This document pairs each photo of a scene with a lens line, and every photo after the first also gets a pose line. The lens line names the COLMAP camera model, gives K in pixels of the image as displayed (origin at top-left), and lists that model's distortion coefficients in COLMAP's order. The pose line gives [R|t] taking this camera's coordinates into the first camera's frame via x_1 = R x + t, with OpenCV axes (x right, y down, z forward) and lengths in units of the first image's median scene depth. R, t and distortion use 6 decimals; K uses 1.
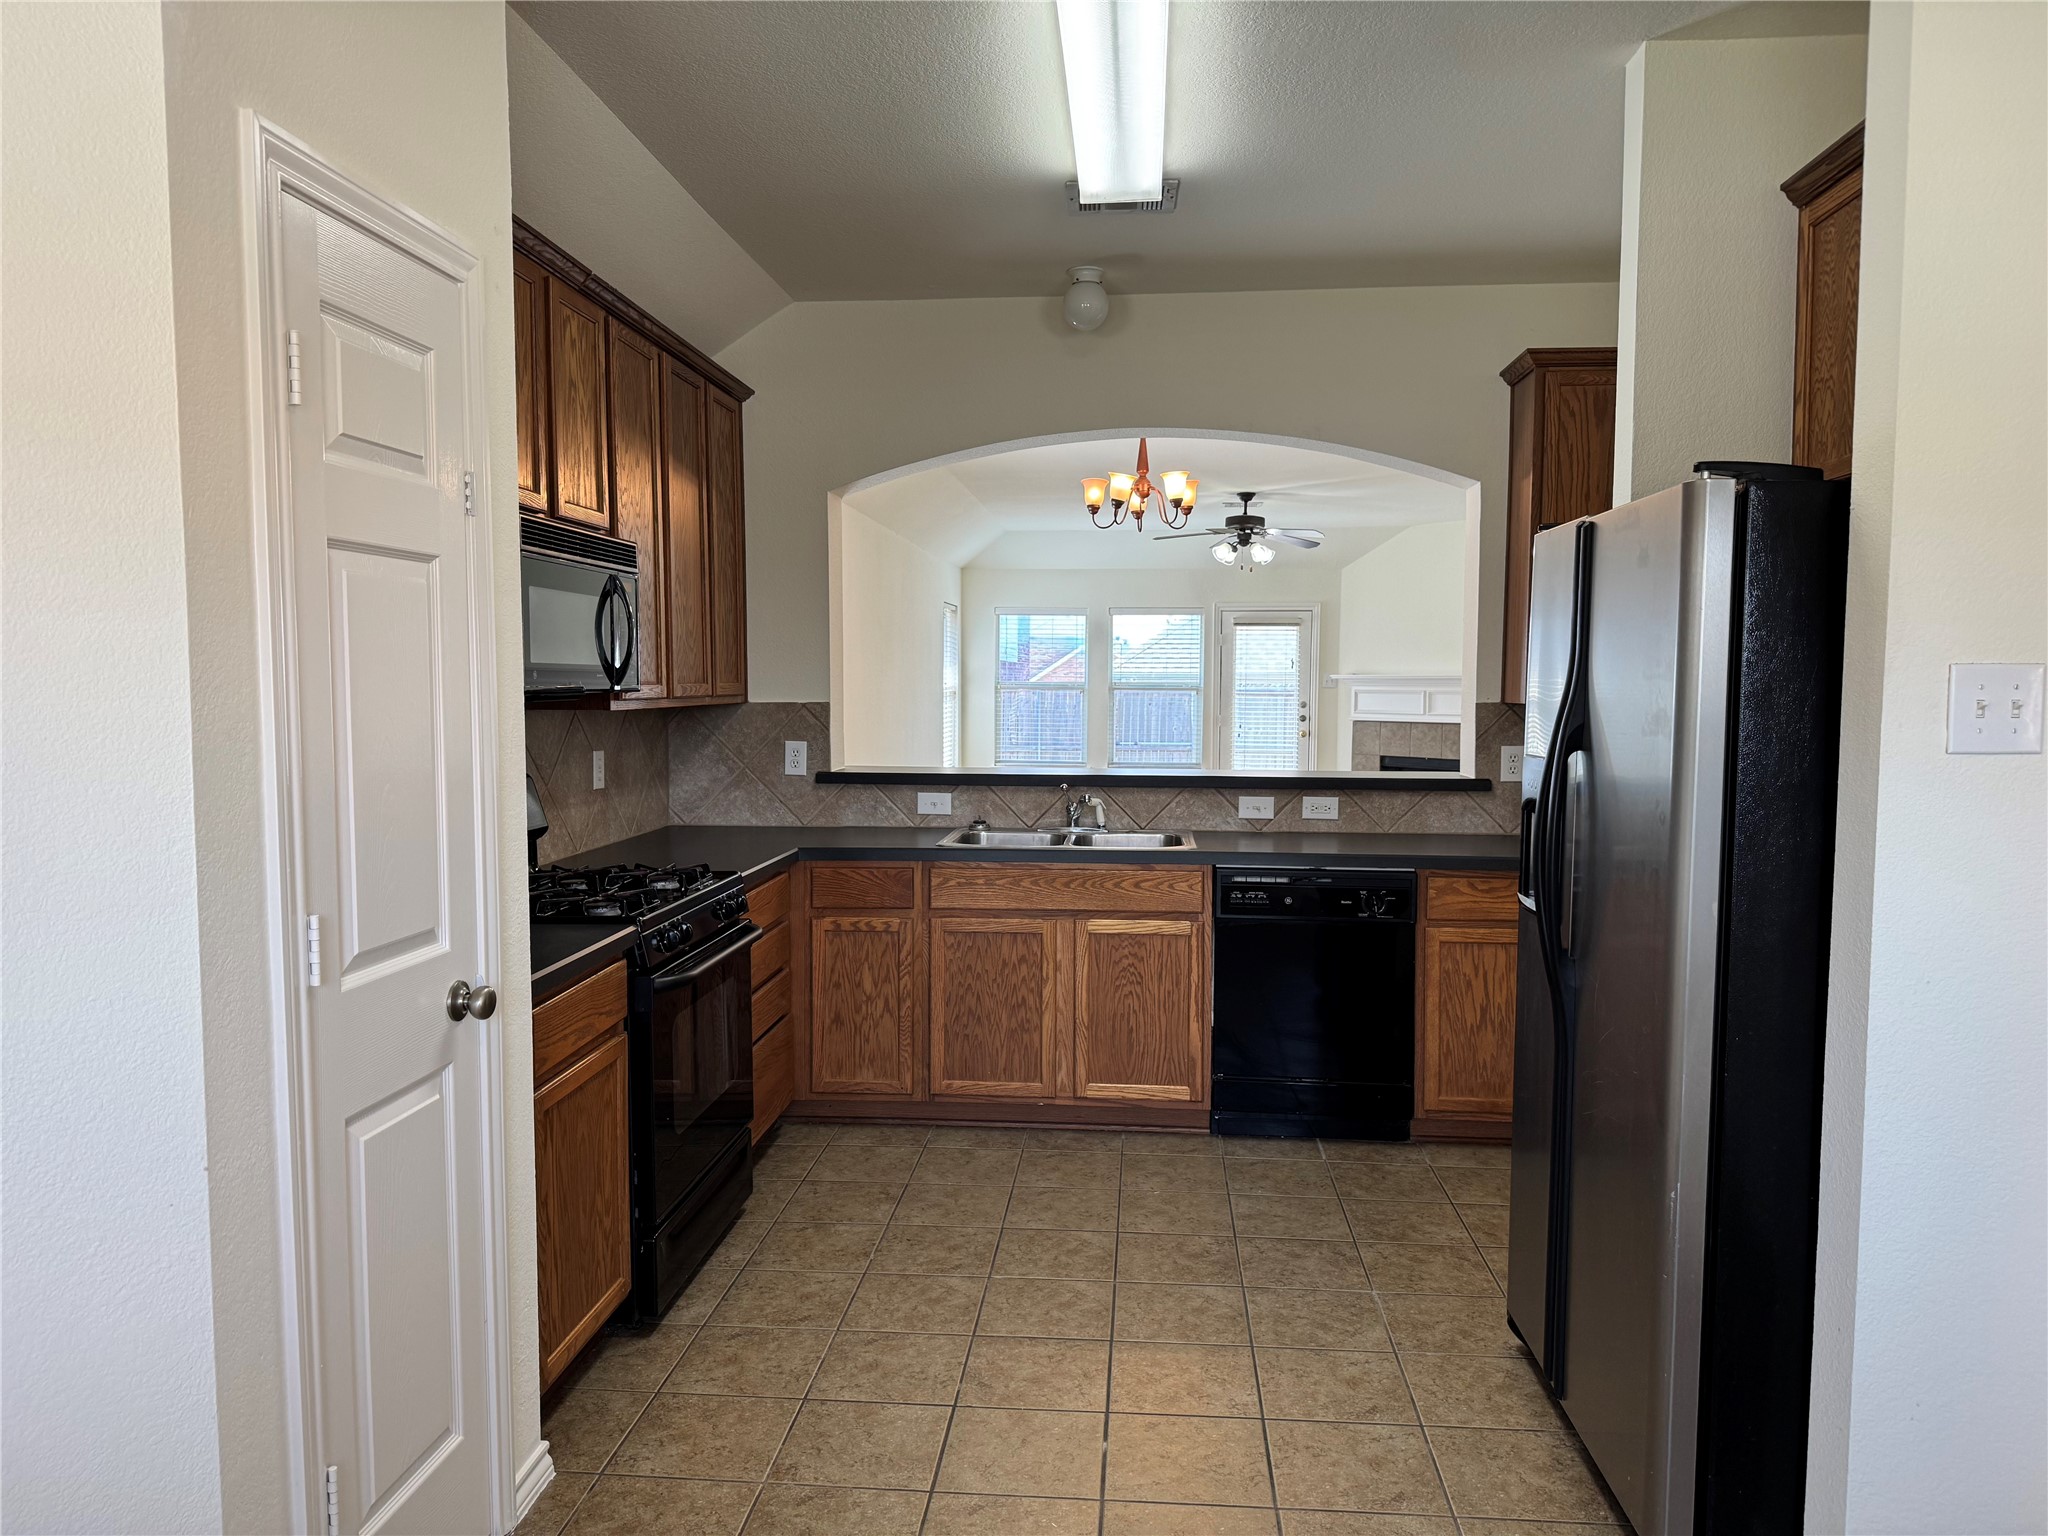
lens RADIAL K [[1412.7, 0, 1030.1], [0, 1412.7, 771.6], [0, 0, 1]] dist [0.107600, -0.186062]
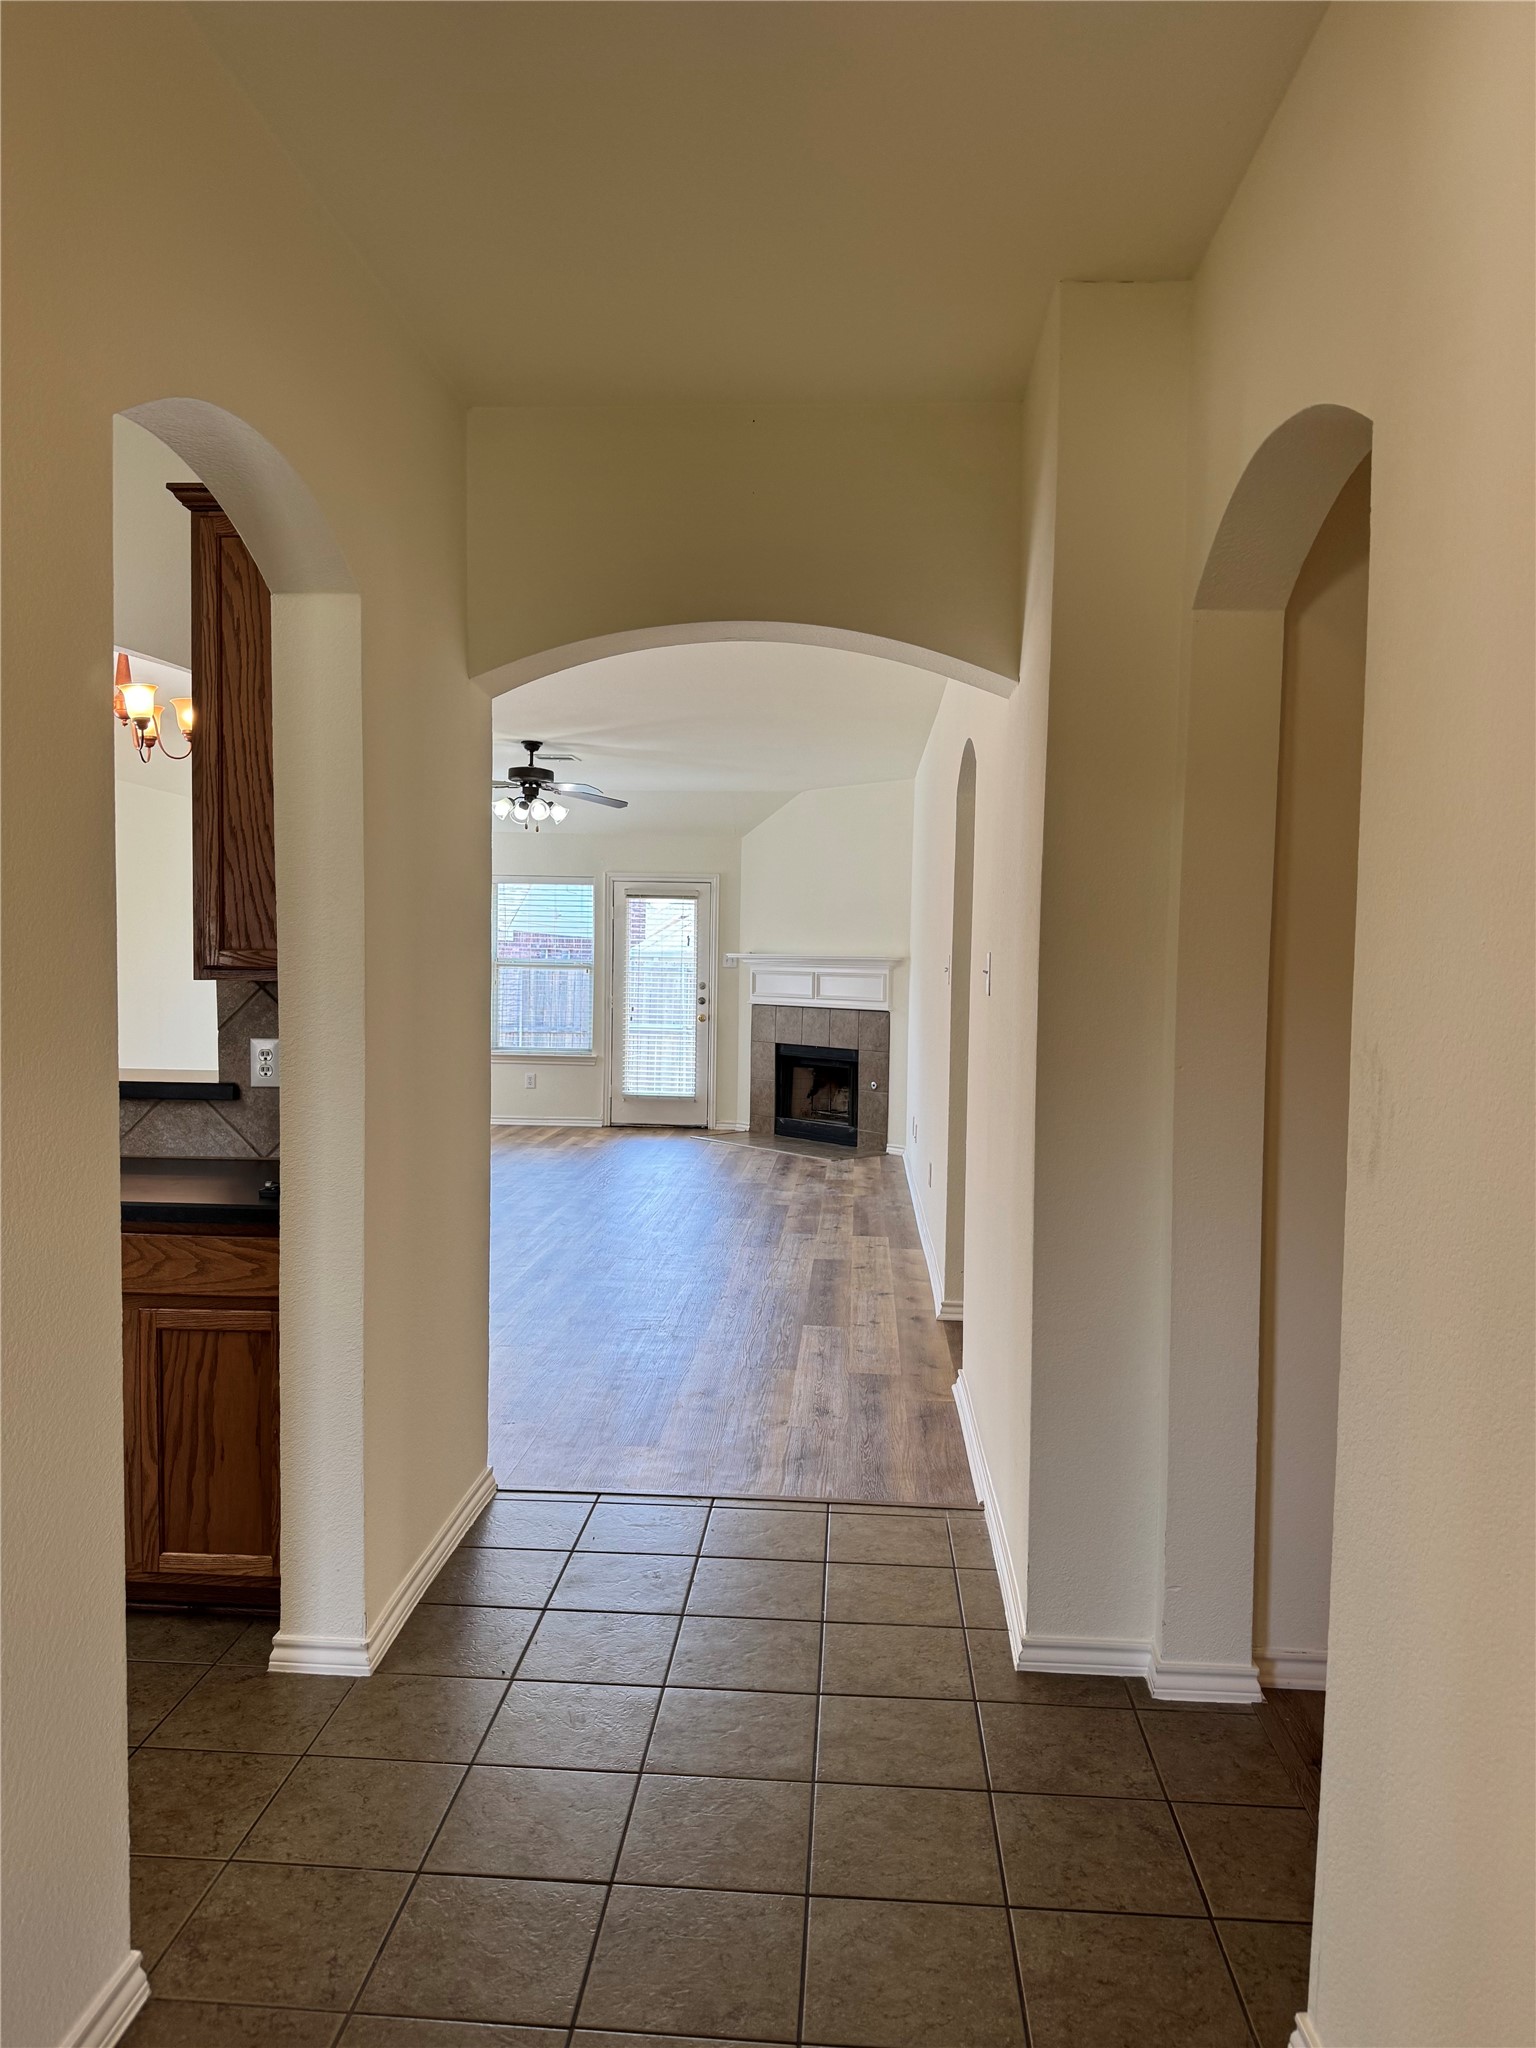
lens RADIAL K [[1412.7, 0, 768.0], [0, 1412.7, 1024.0], [0, 0, 1]] dist [0.107600, -0.186062]
pose [[0.999859, 0.009290, 0.013965, 0.635224], [-0.009005, 0.999752, -0.020381, -0.013751], [-0.014151, 0.020253, 0.999695, 0.284148]]
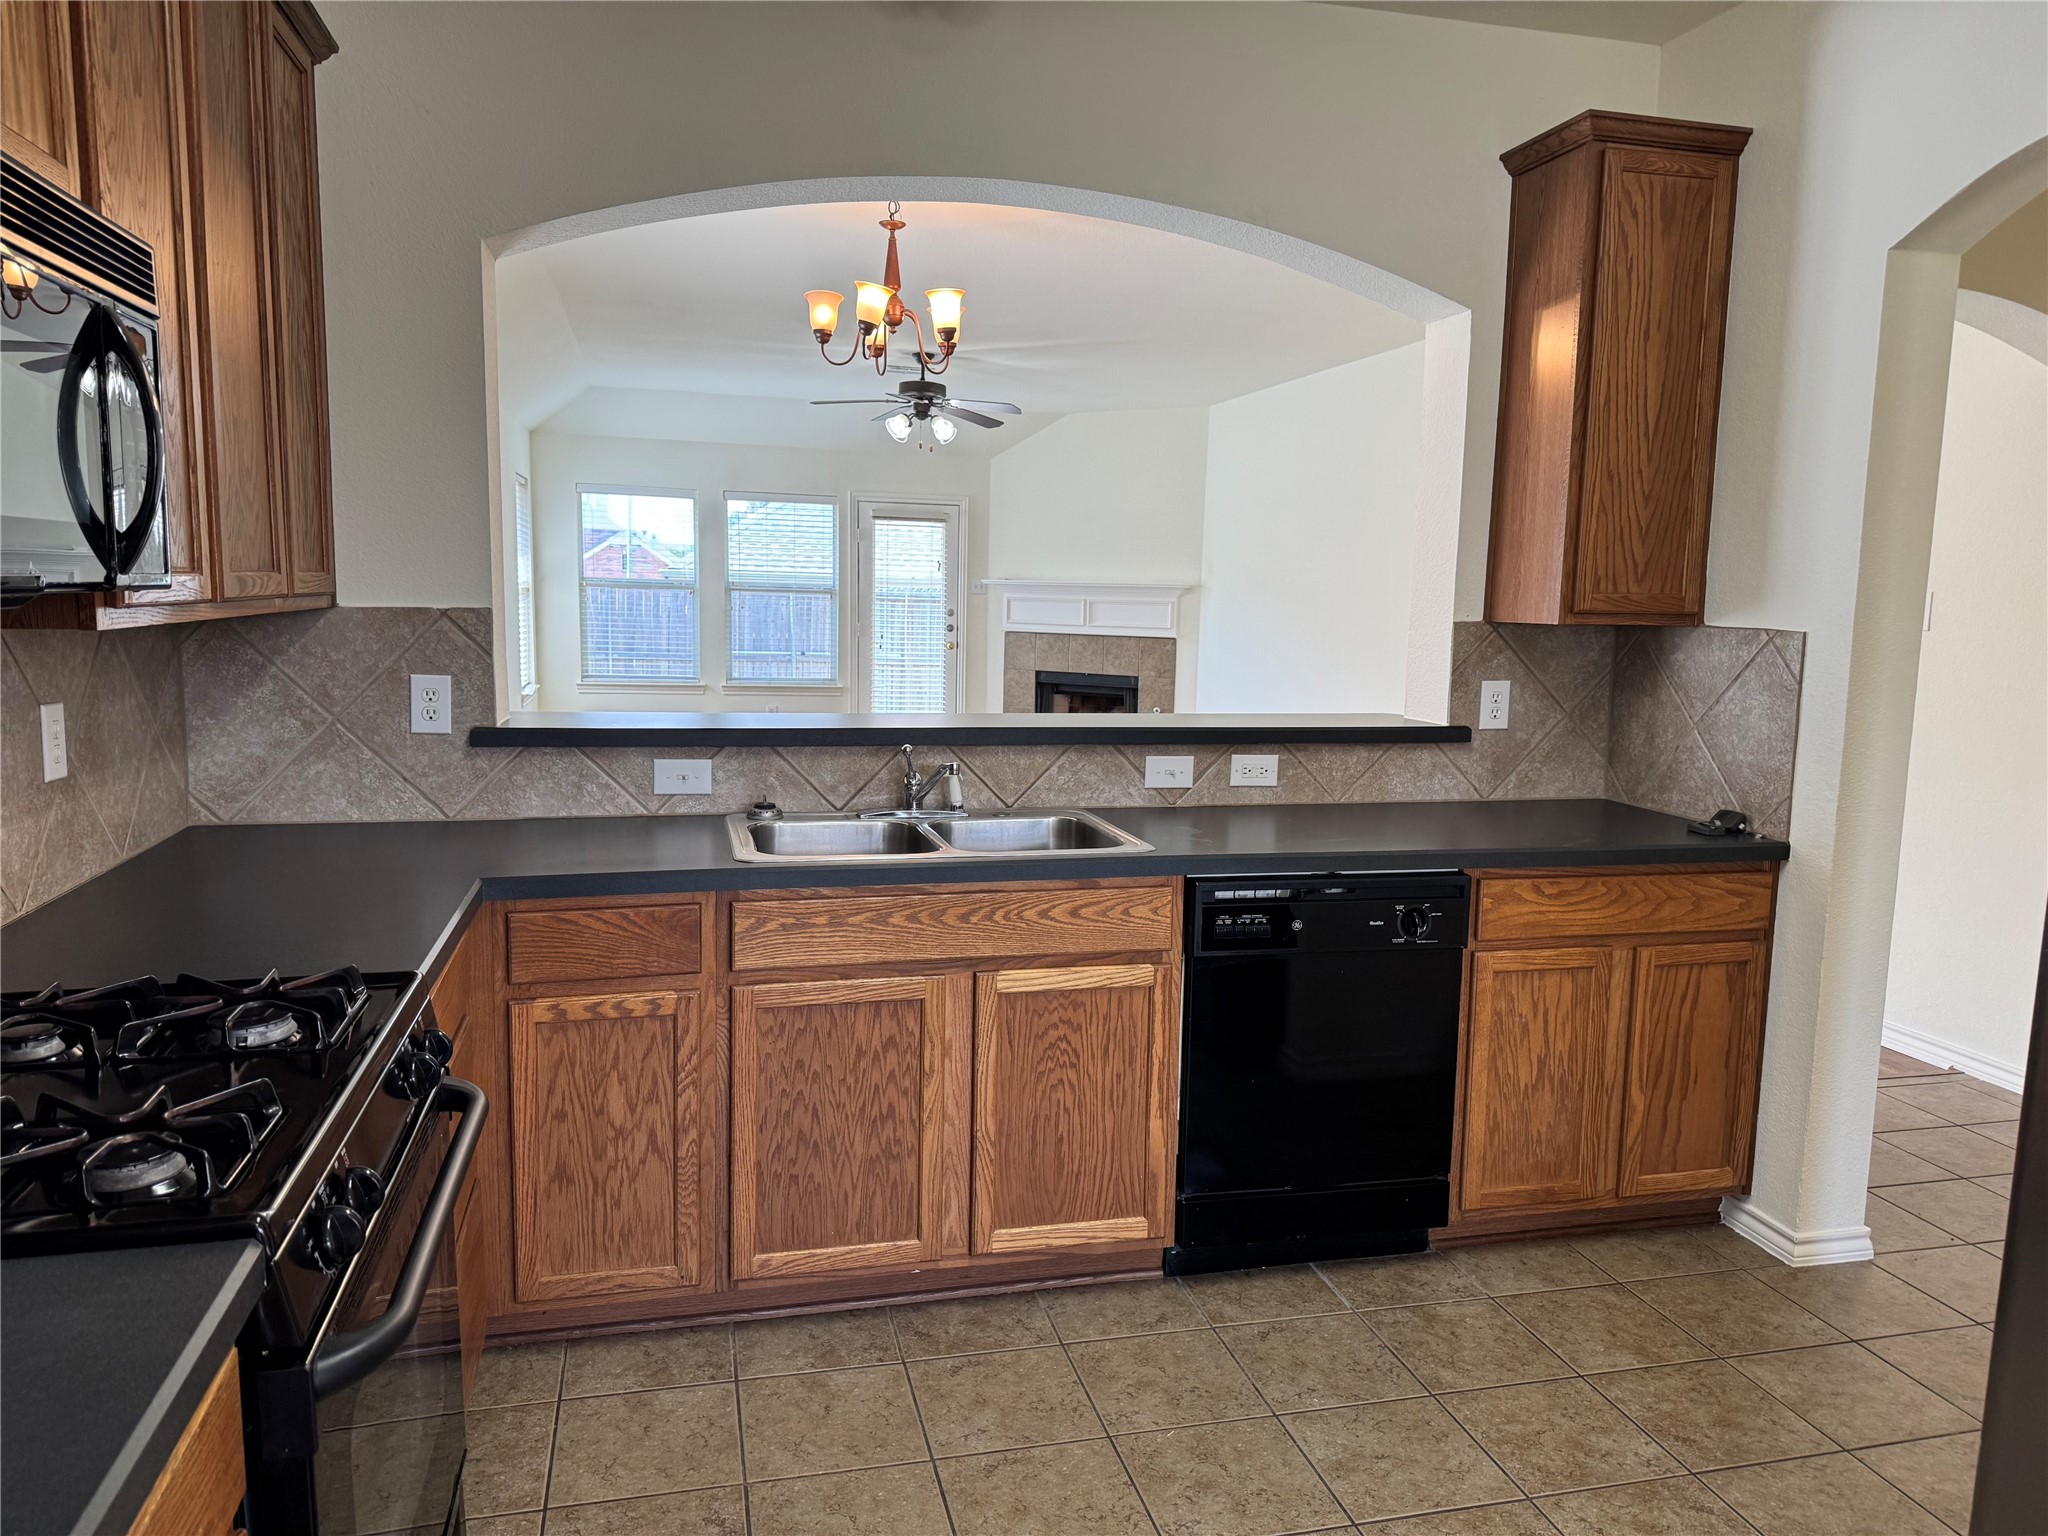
lens RADIAL K [[1412.7, 0, 1030.1], [0, 1412.7, 771.6], [0, 0, 1]] dist [0.107600, -0.186062]
pose [[0.945668, -0.024983, 0.324173, -0.140341], [0.002835, 0.997639, 0.068615, -0.024298], [-0.325122, -0.063968, 0.943506, 0.411095]]
